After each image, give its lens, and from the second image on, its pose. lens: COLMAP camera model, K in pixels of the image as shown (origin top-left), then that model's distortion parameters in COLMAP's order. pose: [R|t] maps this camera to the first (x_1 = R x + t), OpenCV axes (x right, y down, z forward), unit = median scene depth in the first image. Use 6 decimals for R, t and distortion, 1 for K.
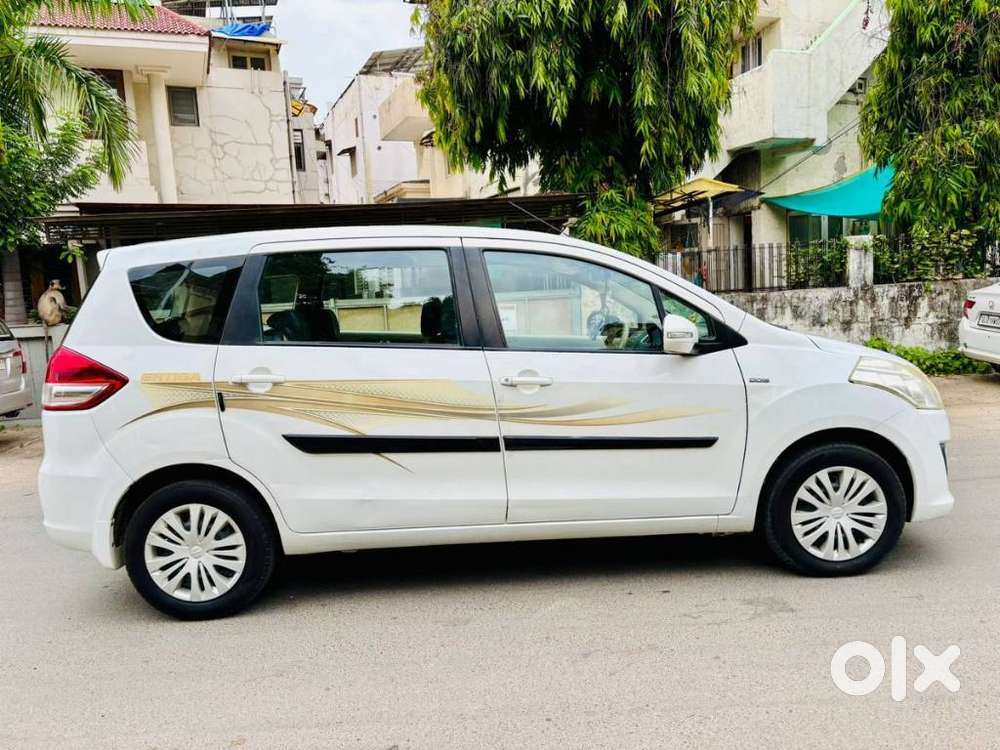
lens RADIAL K [[752.7, 0, 501.0], [0, 752.7, 381.0], [0, 0, 1]] dist [0.051464, -0.051798]
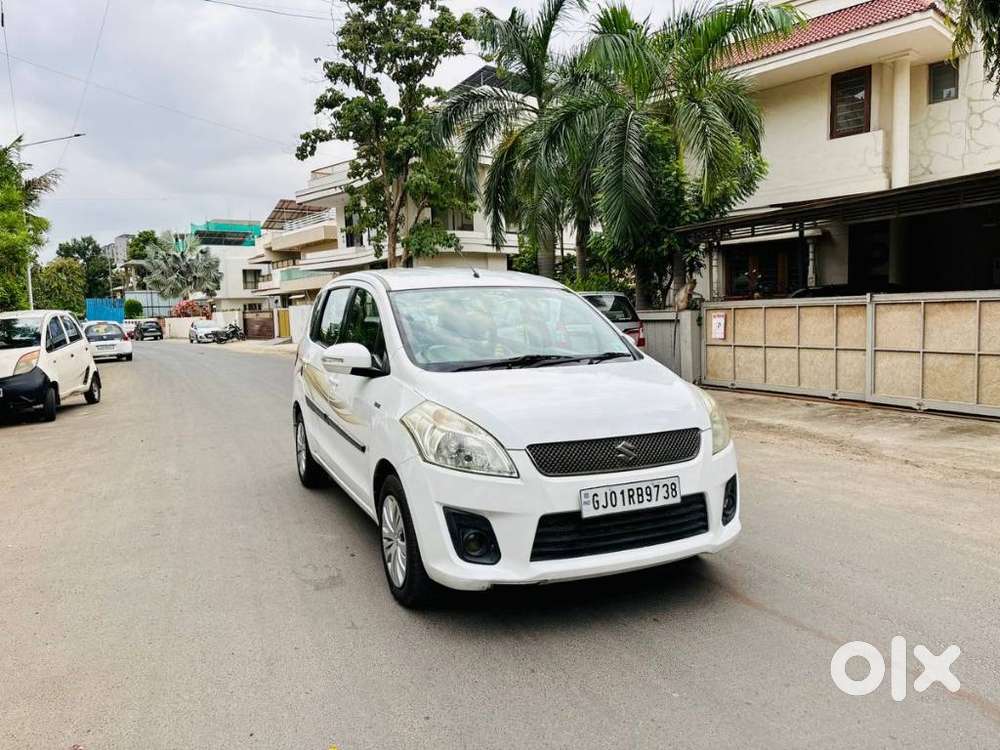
lens RADIAL K [[752.7, 0, 508.5], [0, 752.7, 372.1], [0, 0, 1]] dist [0.051464, -0.051798]
pose [[0.371545, 0.115765, -0.921169, 0.543166], [-0.088665, 0.992085, 0.088915, -0.063704], [0.924171, 0.048639, 0.378869, 0.272232]]
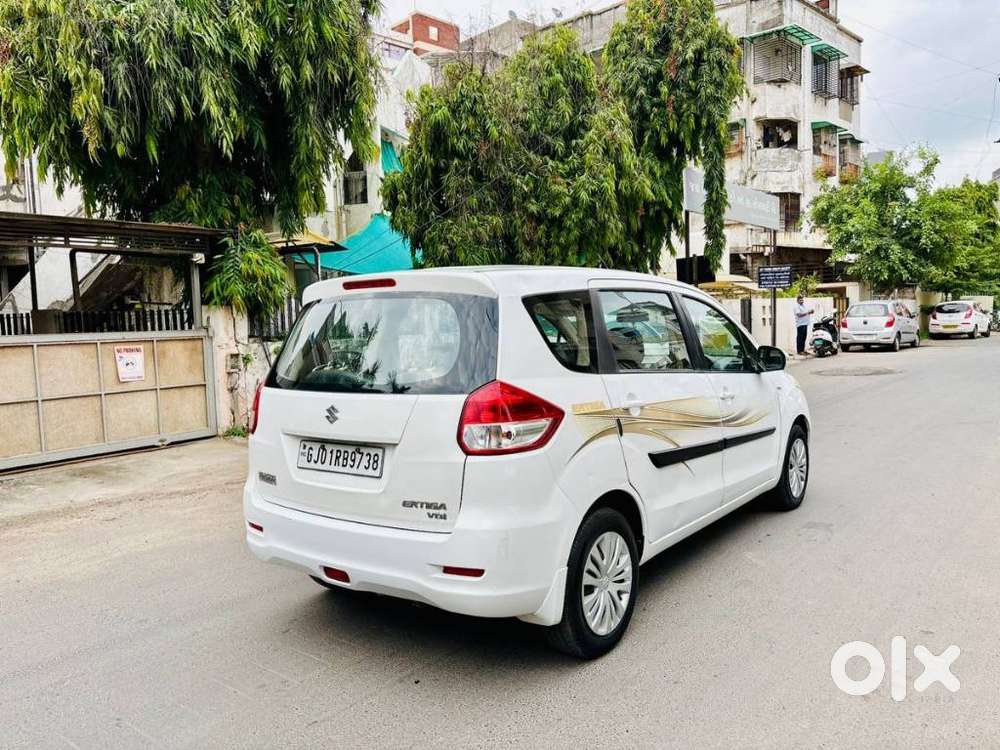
lens RADIAL K [[752.7, 0, 509.9], [0, 752.7, 370.7], [0, 0, 1]] dist [0.051464, -0.051798]
pose [[0.622527, -0.020502, 0.782329, -0.452906], [0.082267, 0.995833, -0.039365, -0.007852], [-0.778262, 0.088866, 0.621620, 0.165604]]
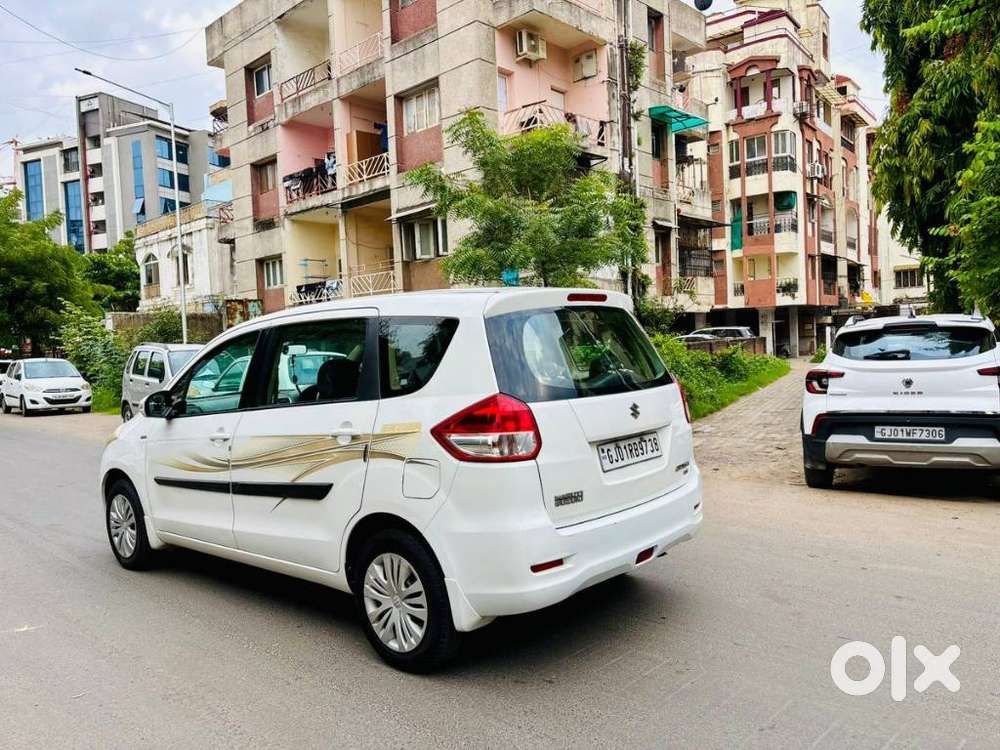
lens RADIAL K [[752.7, 0, 509.1], [0, 752.7, 370.6], [0, 0, 1]] dist [0.051464, -0.051798]
pose [[-0.727336, 0.060829, 0.683580, -0.451230], [0.153367, 0.985280, 0.075507, -0.066903], [-0.668925, 0.159758, -0.725959, 0.759807]]
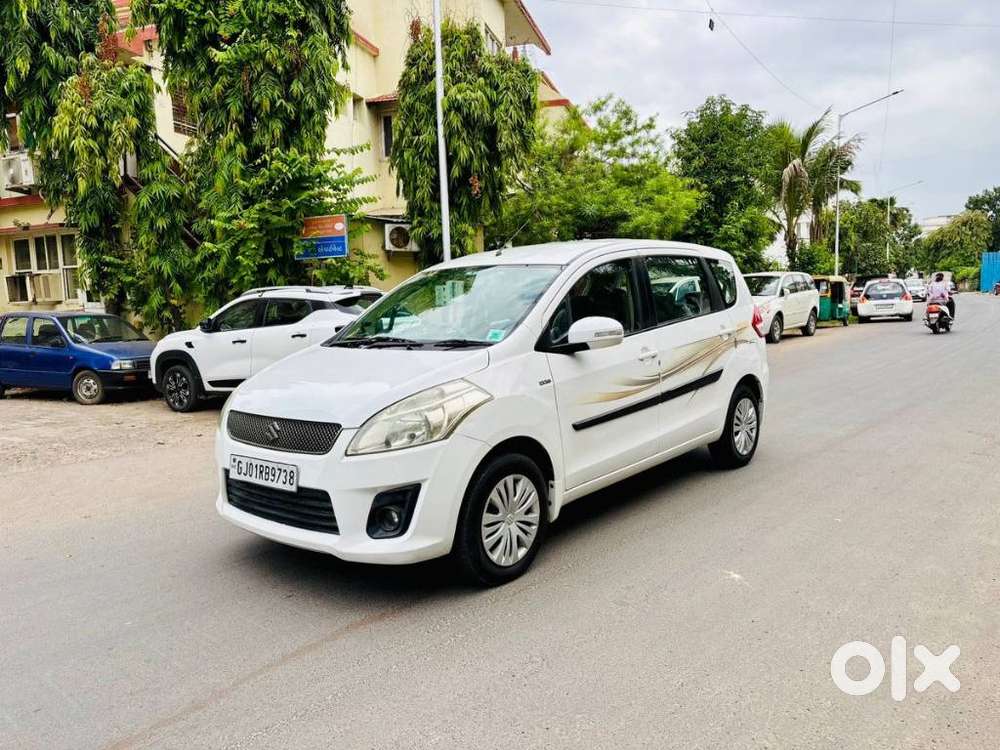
lens RADIAL K [[752.7, 0, 507.4], [0, 752.7, 378.9], [0, 0, 1]] dist [0.051464, -0.051798]
pose [[-0.658264, 0.156093, -0.736426, 0.438335], [-0.012367, 0.975892, 0.217904, -0.111152], [0.752686, 0.152546, -0.640464, 0.797315]]
